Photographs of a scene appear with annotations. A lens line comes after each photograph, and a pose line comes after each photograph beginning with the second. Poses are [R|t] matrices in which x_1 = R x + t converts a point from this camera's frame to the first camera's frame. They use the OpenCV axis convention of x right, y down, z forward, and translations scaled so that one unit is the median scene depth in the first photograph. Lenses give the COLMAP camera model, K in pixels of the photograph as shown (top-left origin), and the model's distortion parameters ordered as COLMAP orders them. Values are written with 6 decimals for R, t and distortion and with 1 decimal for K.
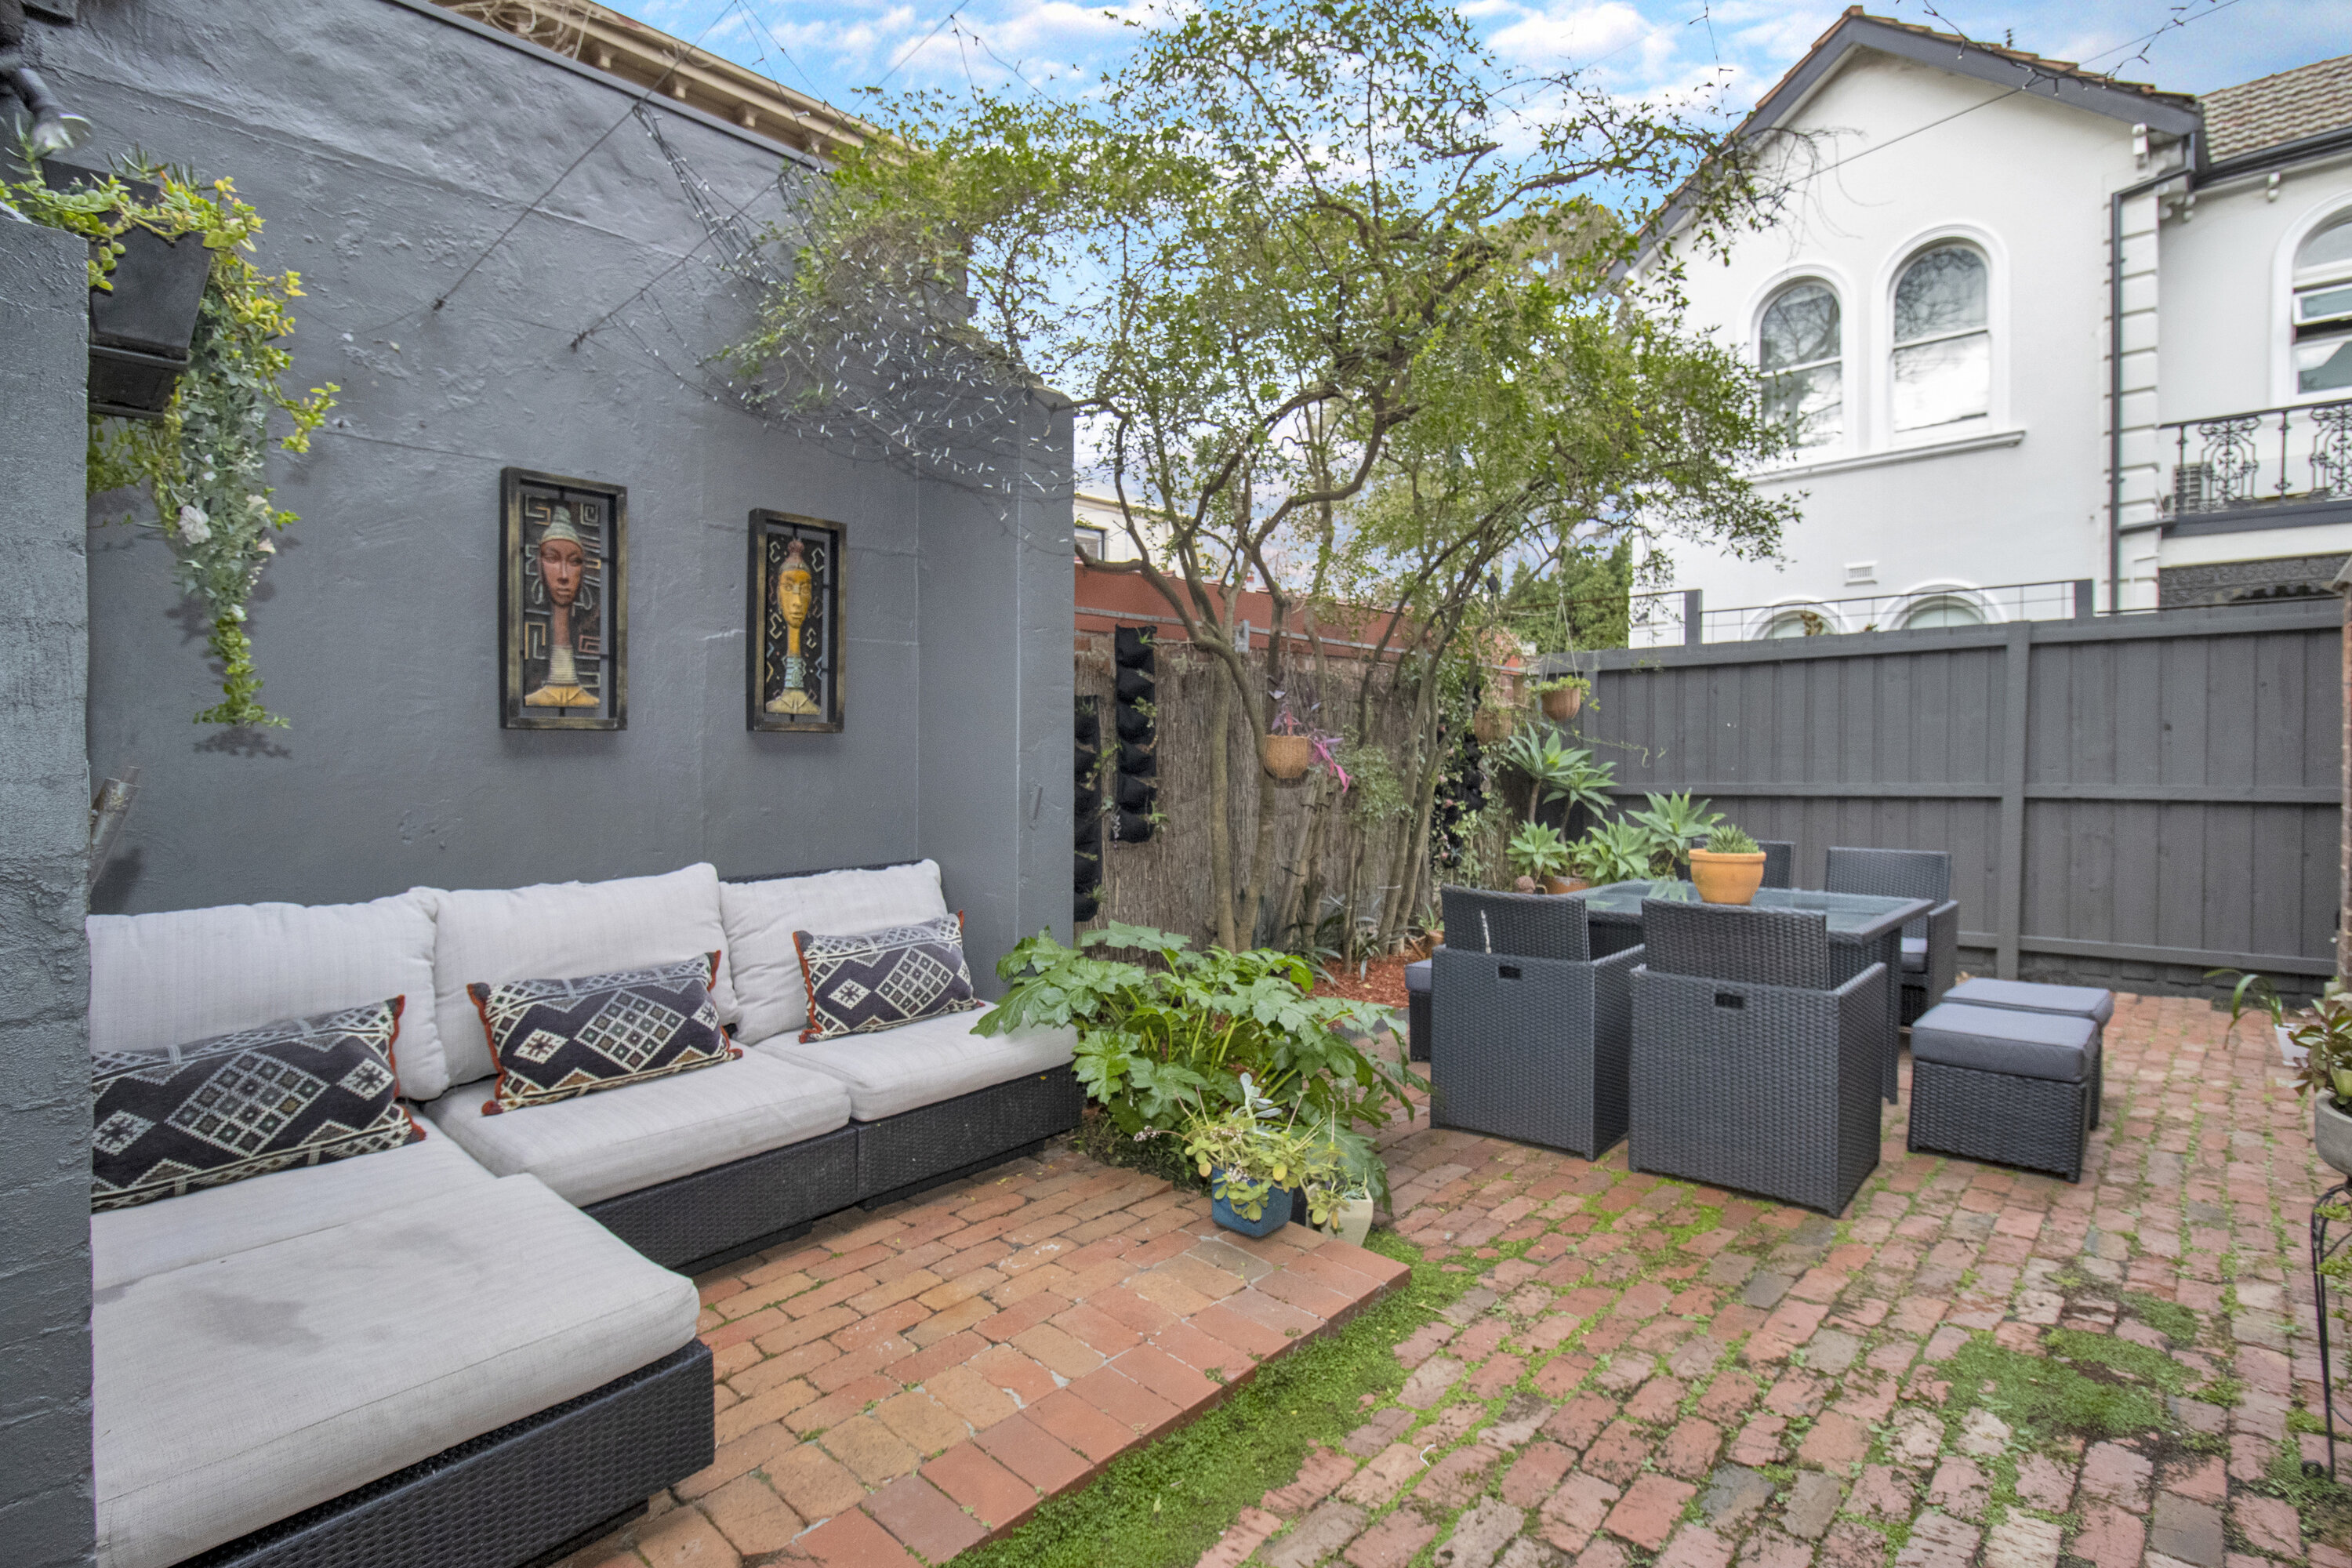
lens RADIAL K [[1108.1, 0, 1250.1], [0, 1108.1, 777.7], [0, 0, 1]] dist [0.013470, -0.000384]
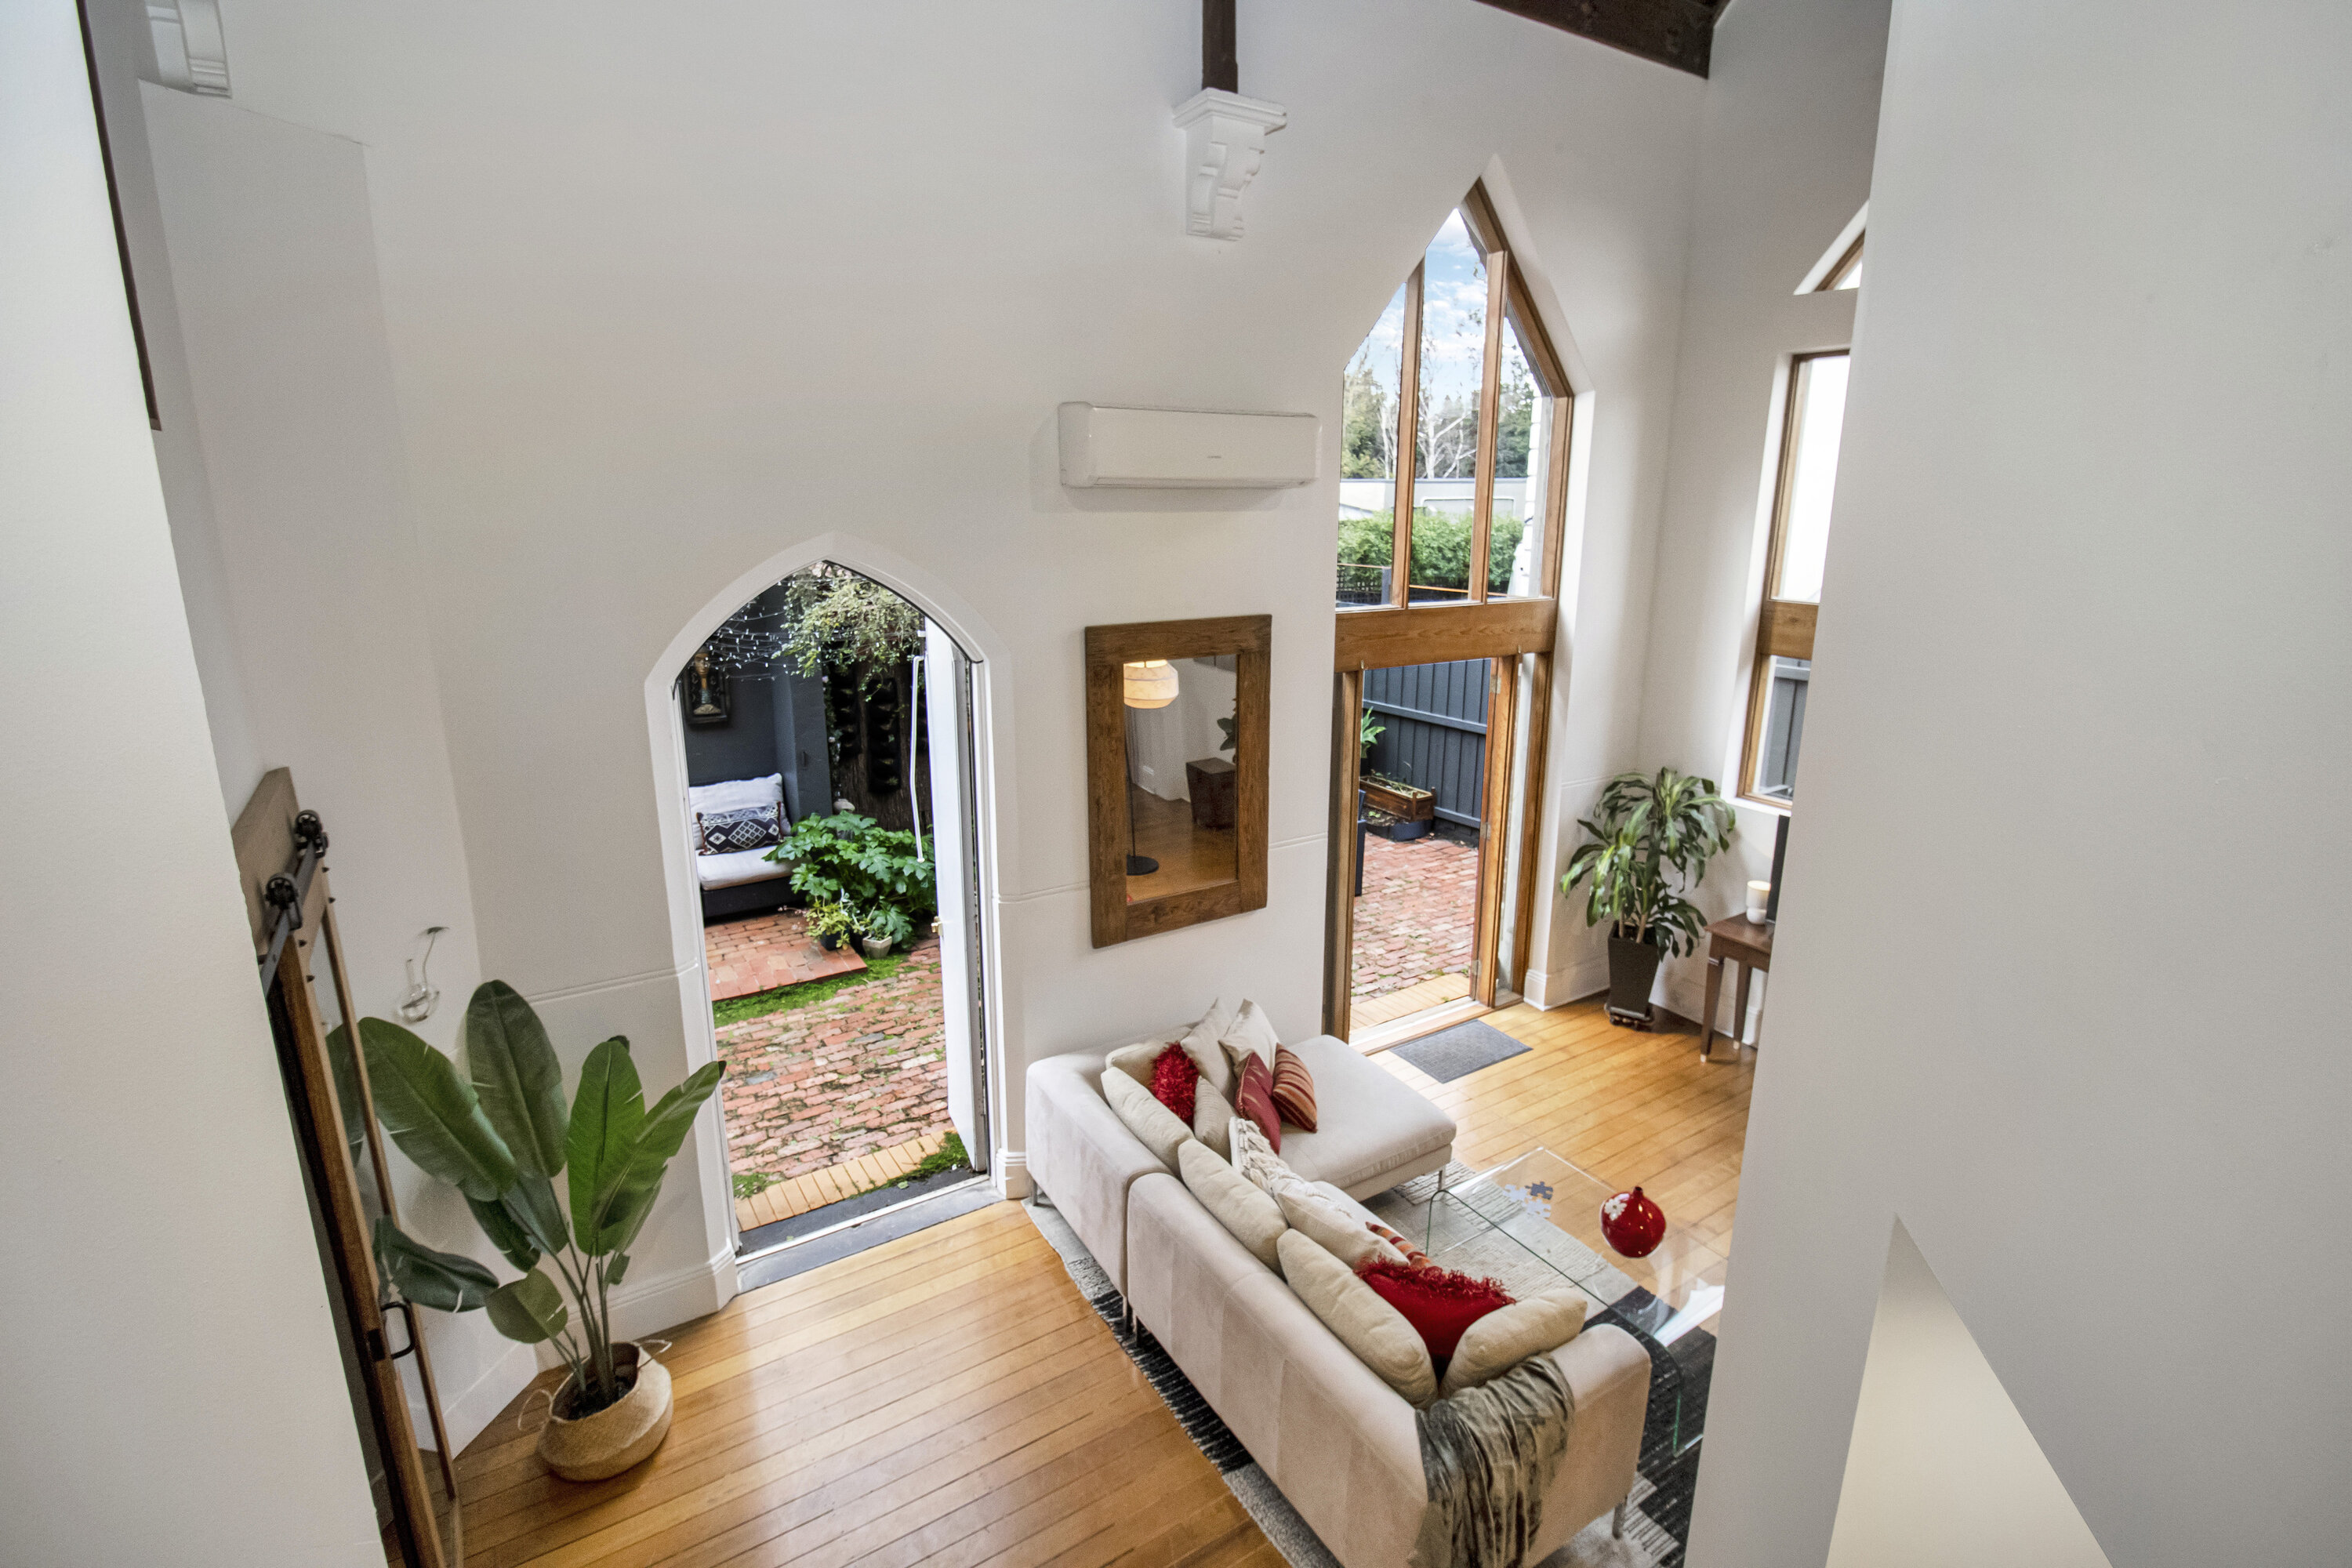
lens RADIAL K [[1105.0, 0, 1204.8], [0, 1105.0, 767.4], [0, 0, 1]] dist [-0.001886, -0.009783]
pose [[0.961225, 0.085688, -0.262114, 1.395267], [-0.026991, 0.975169, 0.219811, -0.561712], [0.274440, -0.204213, 0.939670, -1.047107]]
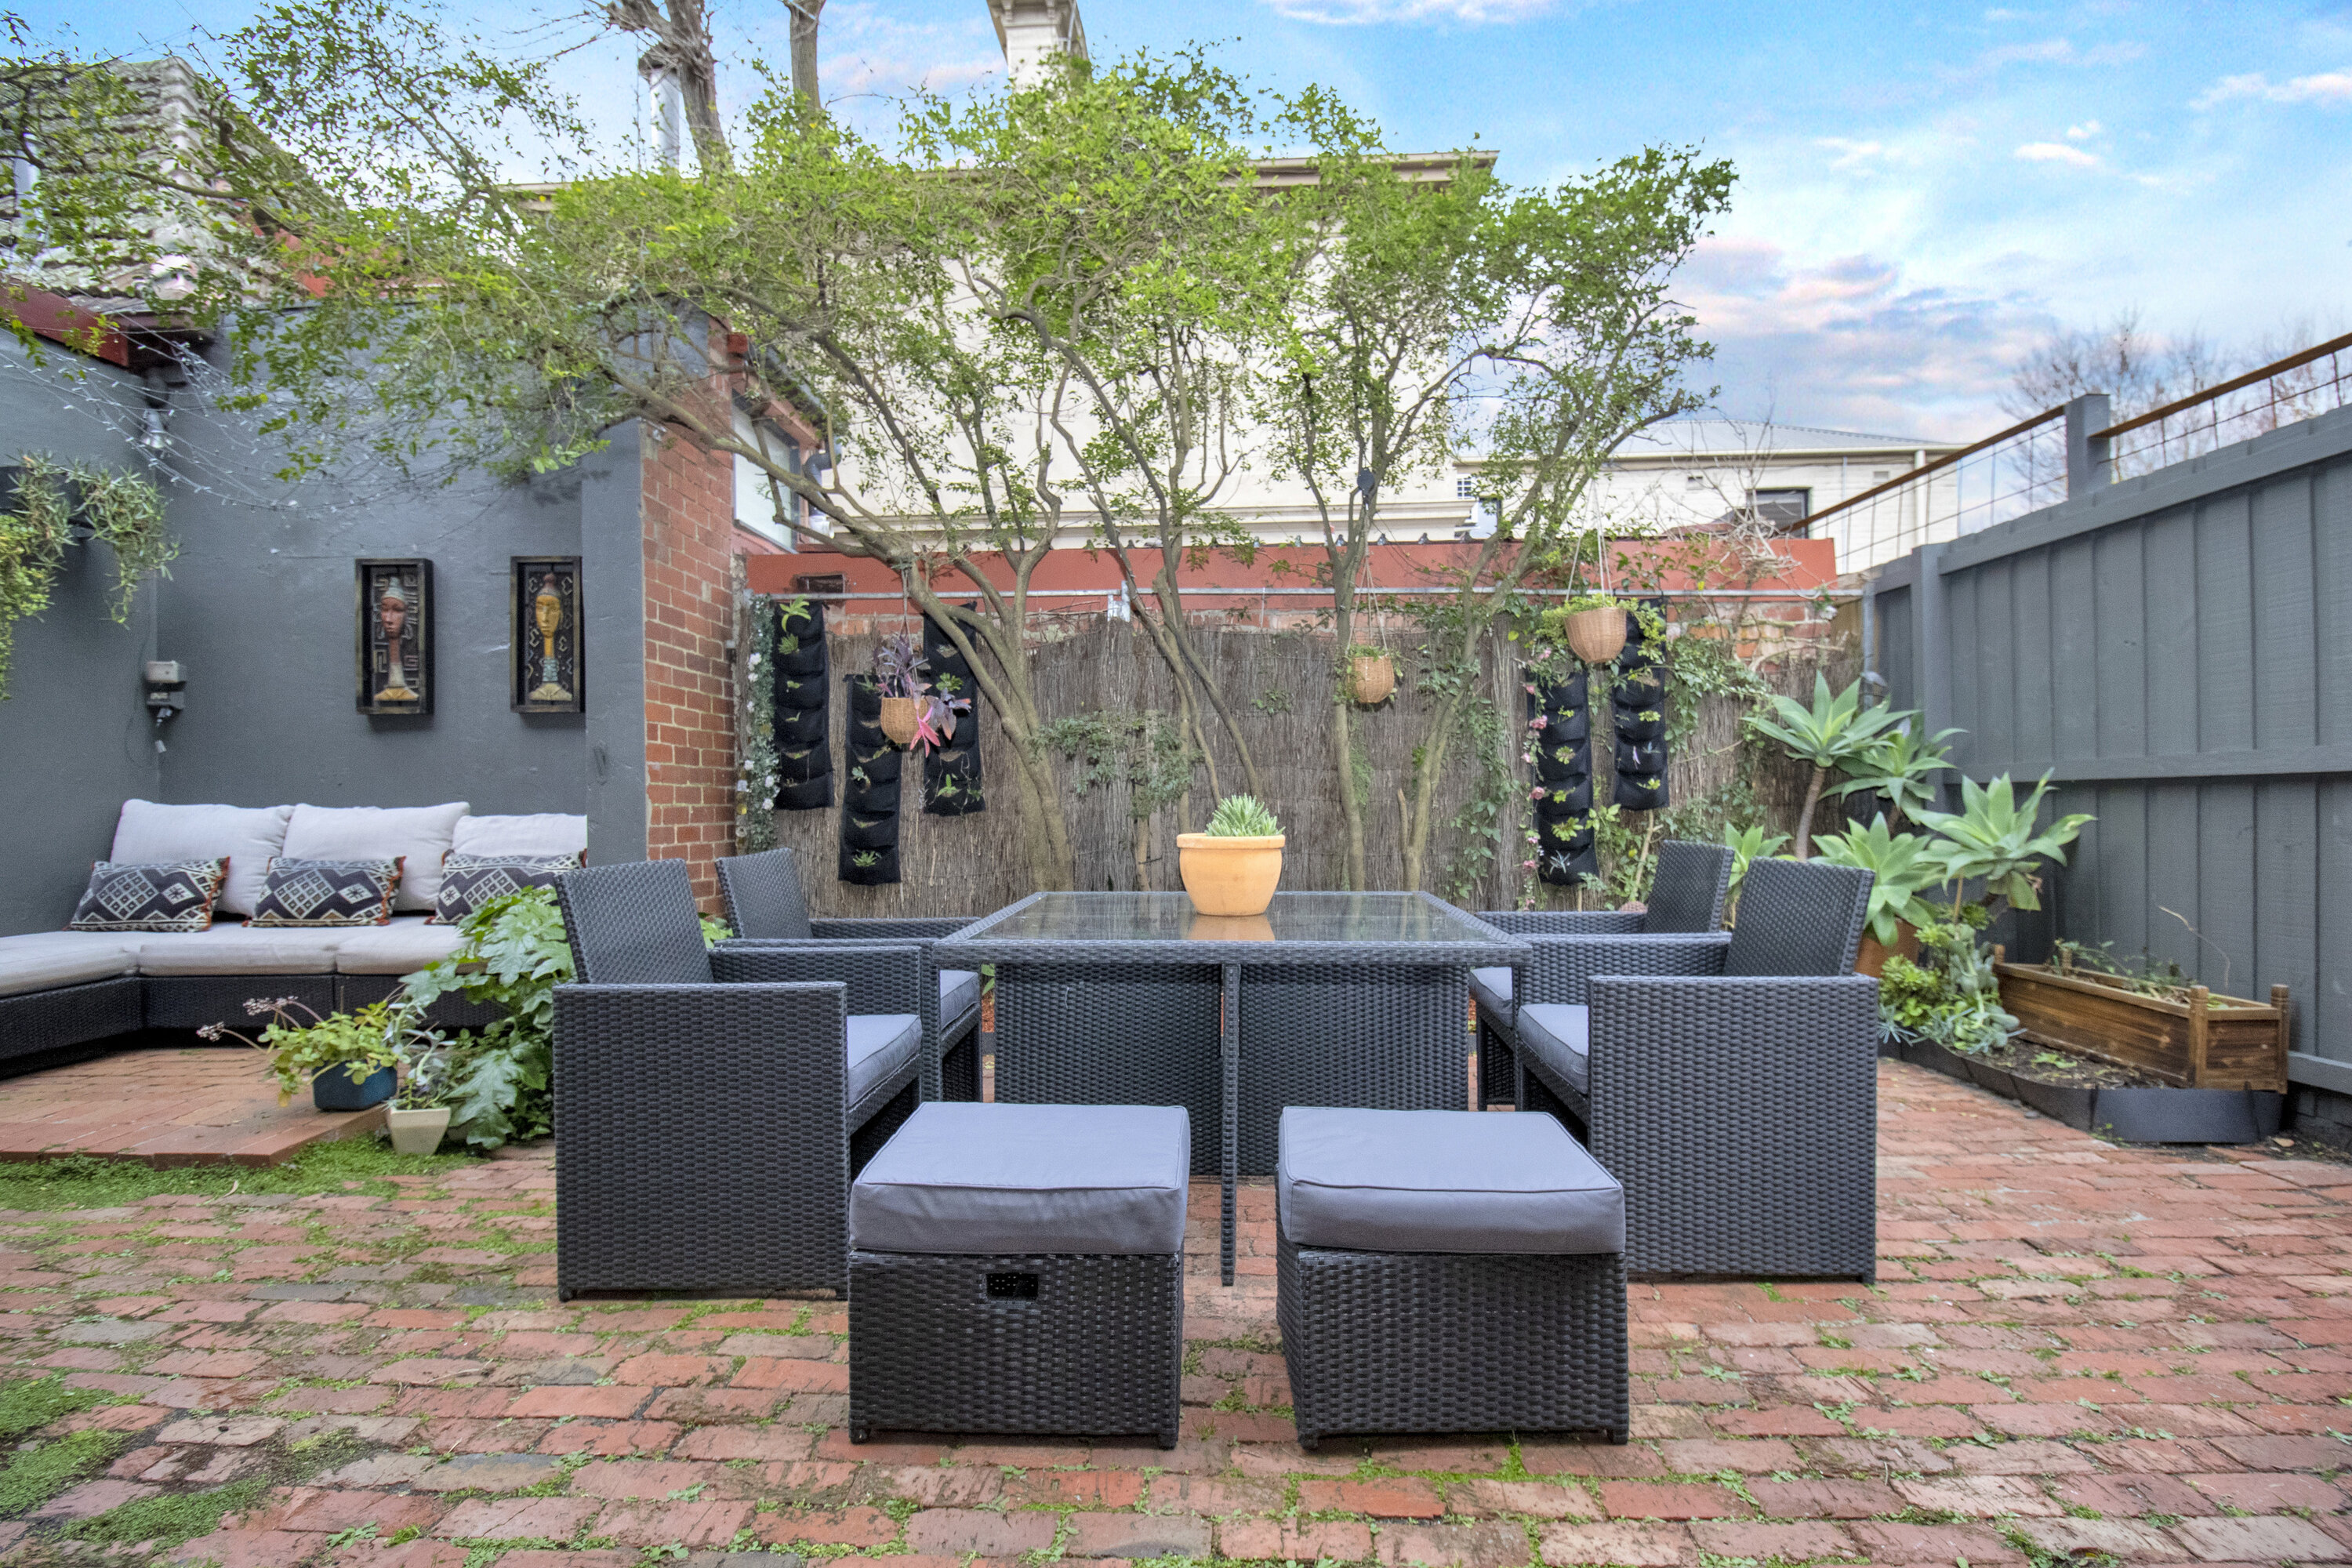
lens RADIAL K [[1128.0, 0, 1196.8], [0, 1128.0, 793.6], [0, 0, 1]] dist [-0.002731, -0.000439]
pose [[0.623947, -0.001907, -0.781464, 1.371565], [-0.012322, 0.999849, -0.012279, 0.076358], [0.781370, 0.017291, 0.623829, 0.880626]]
